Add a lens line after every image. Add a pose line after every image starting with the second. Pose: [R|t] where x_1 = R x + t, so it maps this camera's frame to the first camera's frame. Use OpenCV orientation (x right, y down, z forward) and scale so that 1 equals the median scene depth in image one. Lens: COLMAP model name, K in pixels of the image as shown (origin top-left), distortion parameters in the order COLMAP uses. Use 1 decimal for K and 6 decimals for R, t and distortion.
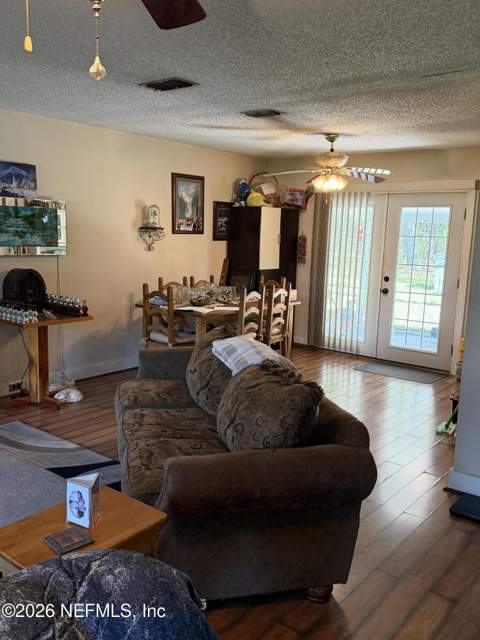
lens RADIAL K [[576.5, 0, 240.0], [0, 576.5, 320.0], [0, 0, 1]] dist [0.009641, 0.001445]
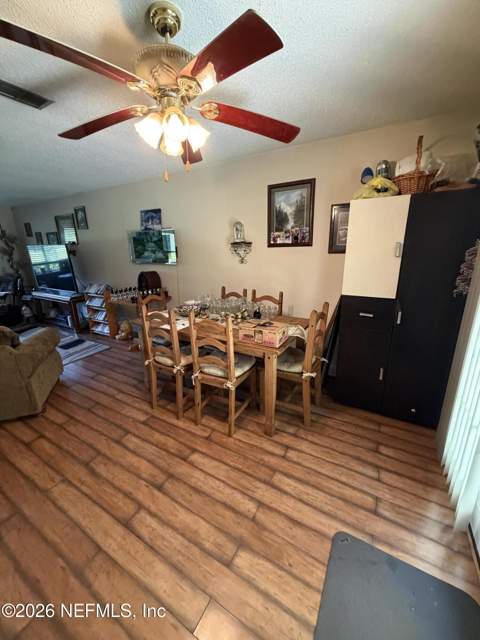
lens RADIAL K [[253.8, 0, 238.8], [0, 253.8, 316.6], [0, 0, 1]] dist [-0.001922, -0.000021]
pose [[0.142281, 0.236400, -0.961182, 0.349823], [-0.123658, 0.967699, 0.219698, -0.122766], [0.982072, 0.087599, 0.166917, 0.884163]]
